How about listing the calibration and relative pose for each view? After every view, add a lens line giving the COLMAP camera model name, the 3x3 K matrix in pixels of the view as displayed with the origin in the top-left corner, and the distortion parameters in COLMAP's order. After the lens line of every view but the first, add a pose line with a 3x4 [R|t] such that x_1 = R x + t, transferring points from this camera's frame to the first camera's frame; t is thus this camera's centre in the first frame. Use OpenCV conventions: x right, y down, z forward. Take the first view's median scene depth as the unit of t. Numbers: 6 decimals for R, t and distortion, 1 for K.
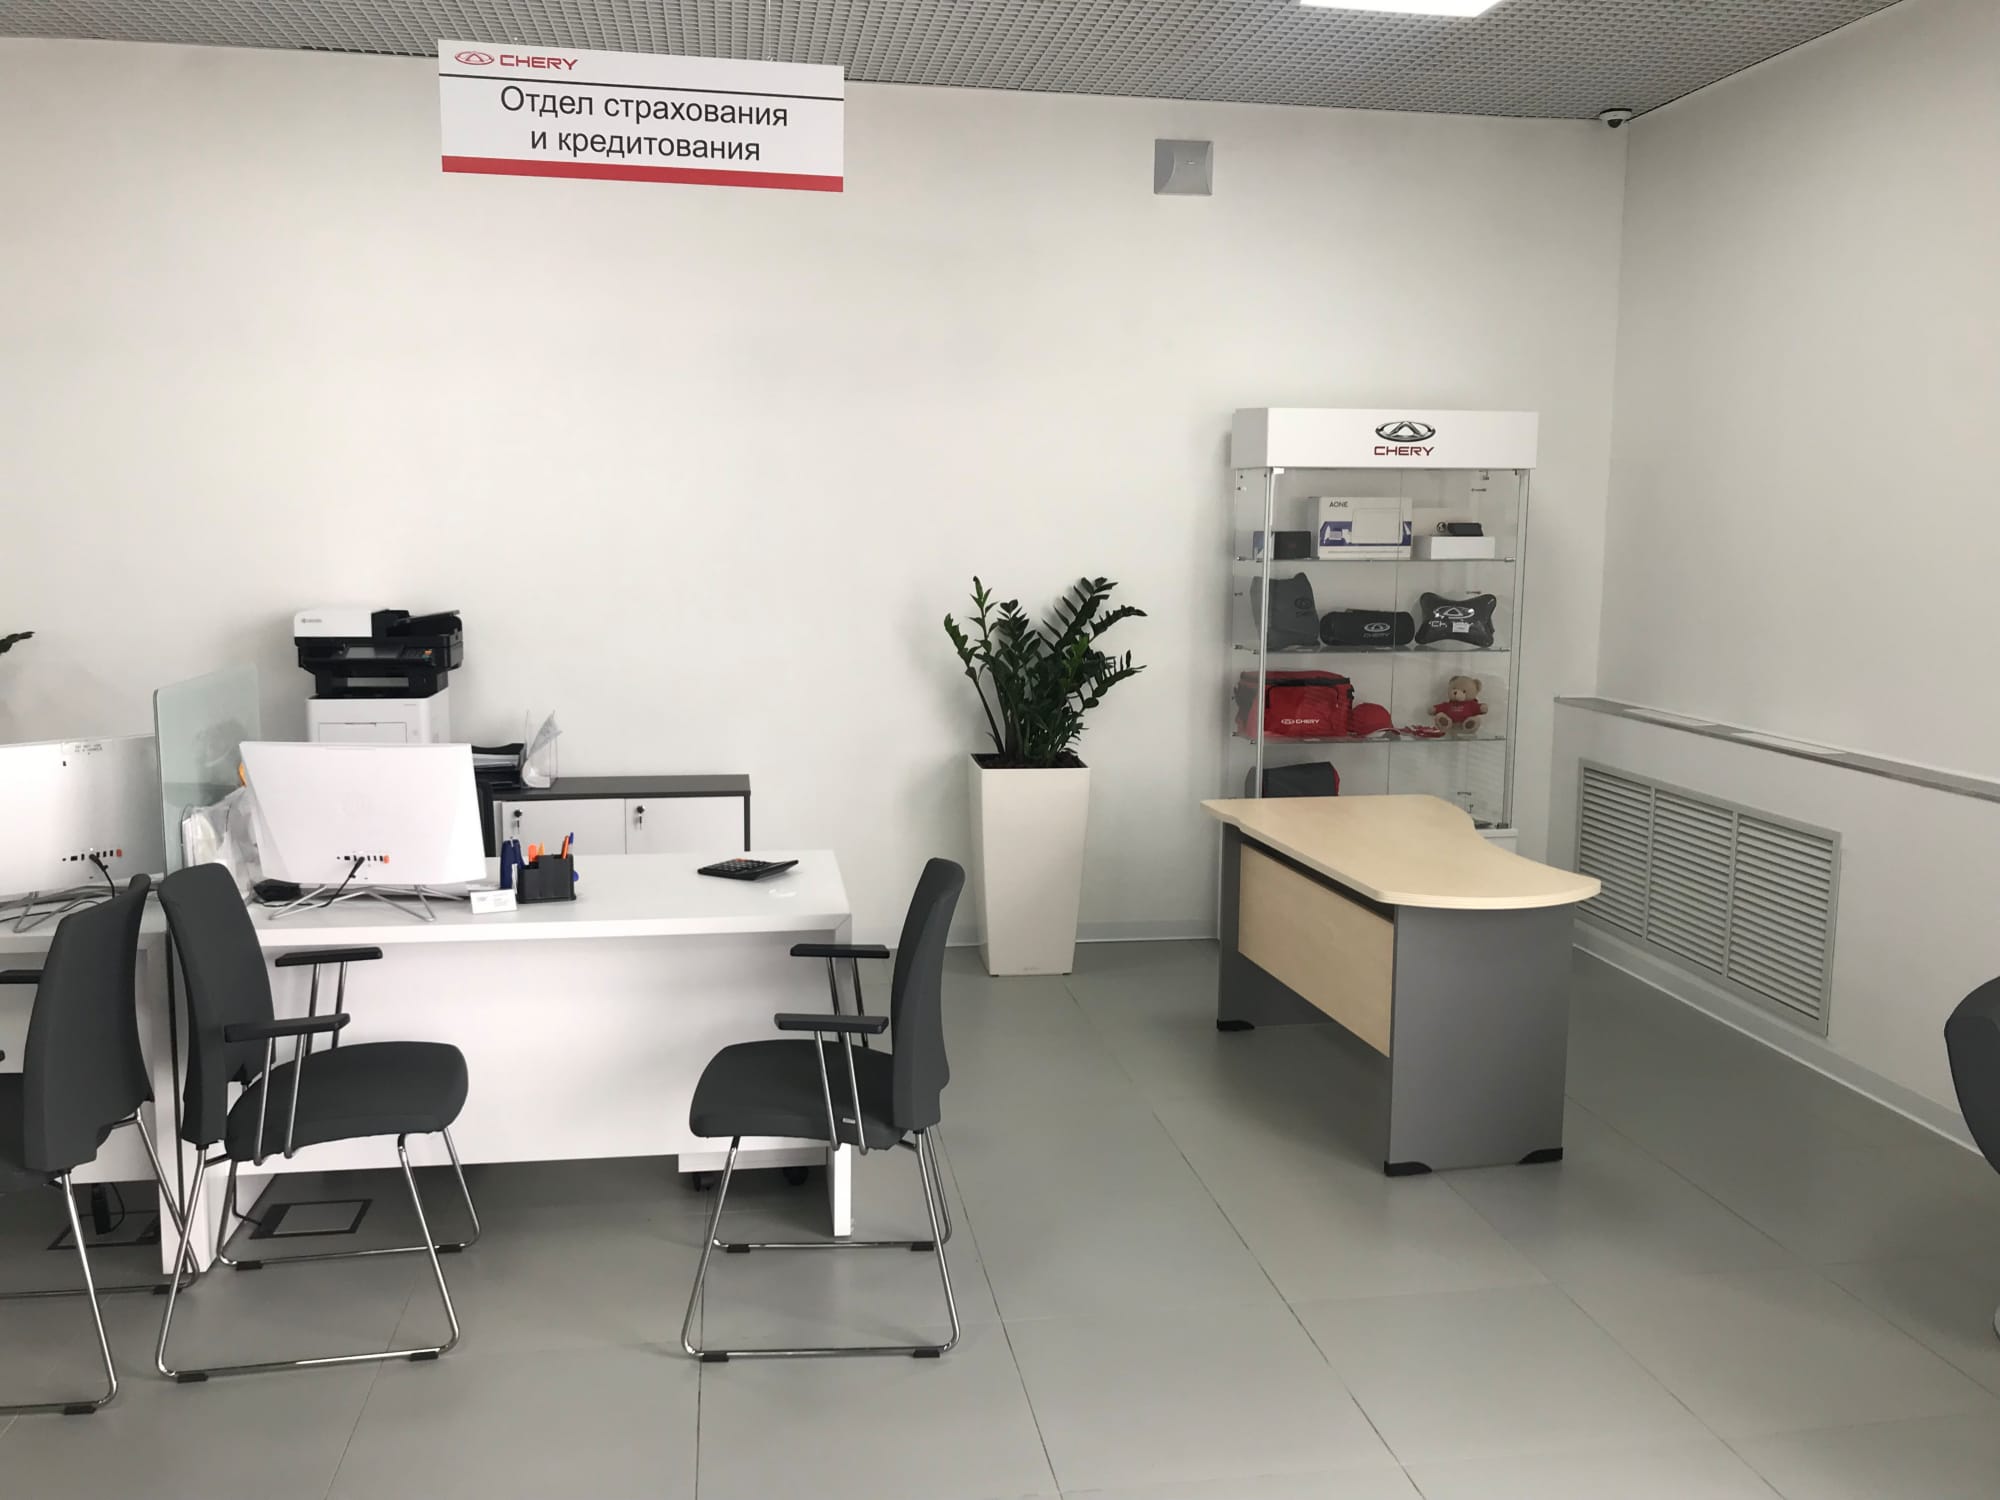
lens RADIAL K [[1637.1, 0, 993.9], [0, 1637.1, 735.9], [0, 0, 1]] dist [0.031604, -0.033543]
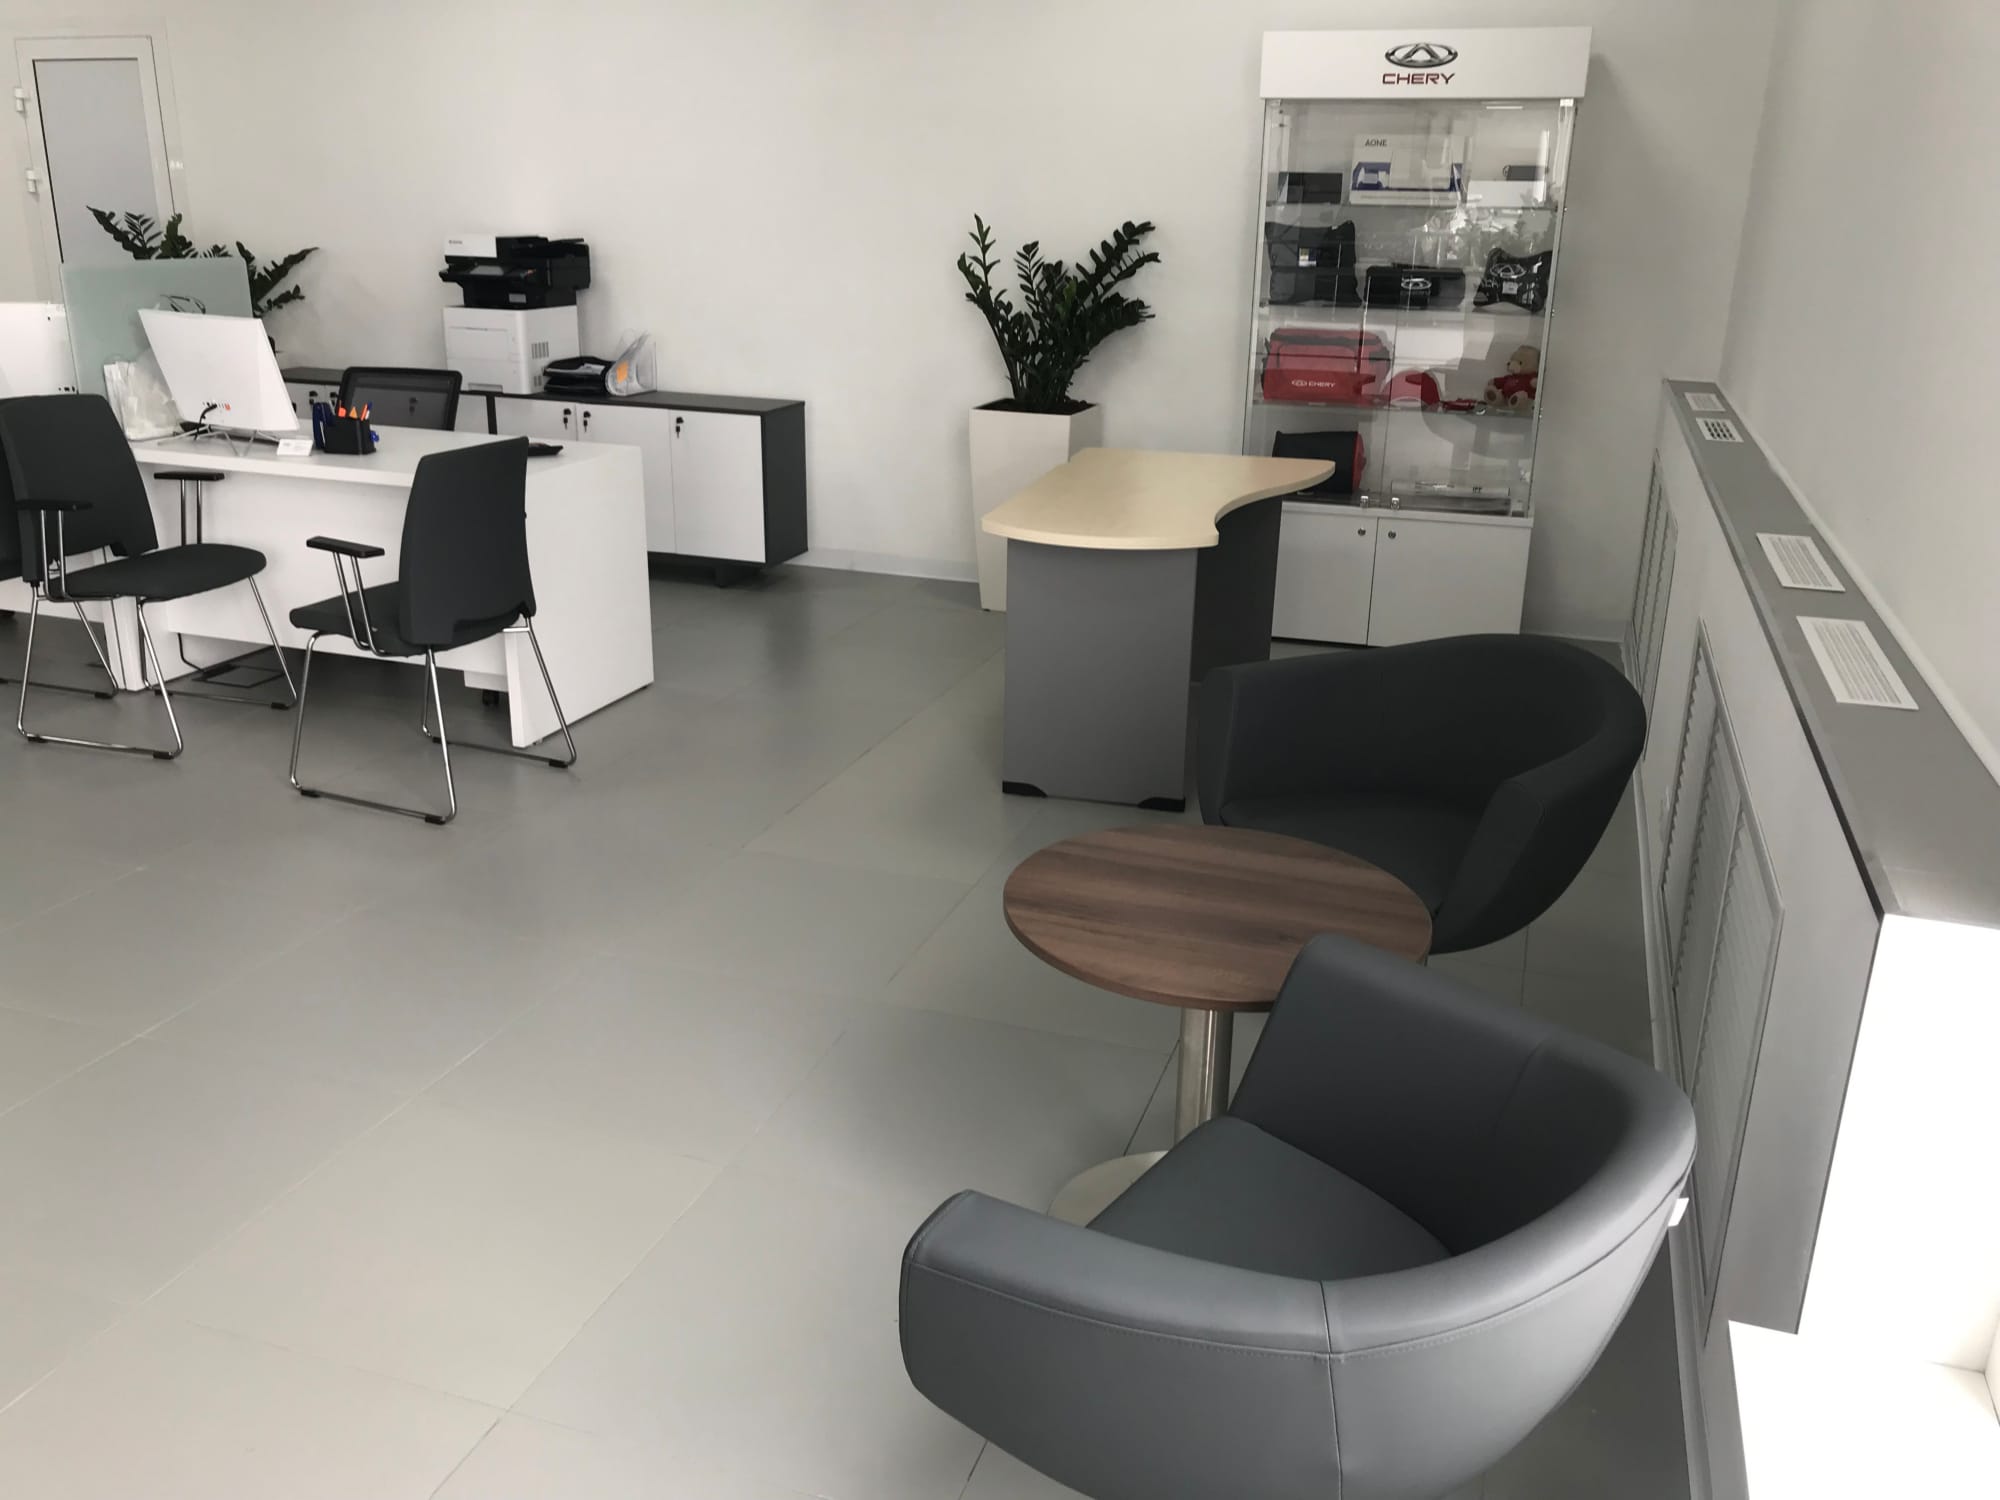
lens RADIAL K [[1637.1, 0, 993.1], [0, 1637.1, 723.8], [0, 0, 1]] dist [0.031604, -0.033543]
pose [[0.885271, 0.151912, -0.439566, 0.493437], [-0.072640, 0.978714, 0.191945, 0.015944], [0.459368, -0.137994, 0.877462, 0.054823]]
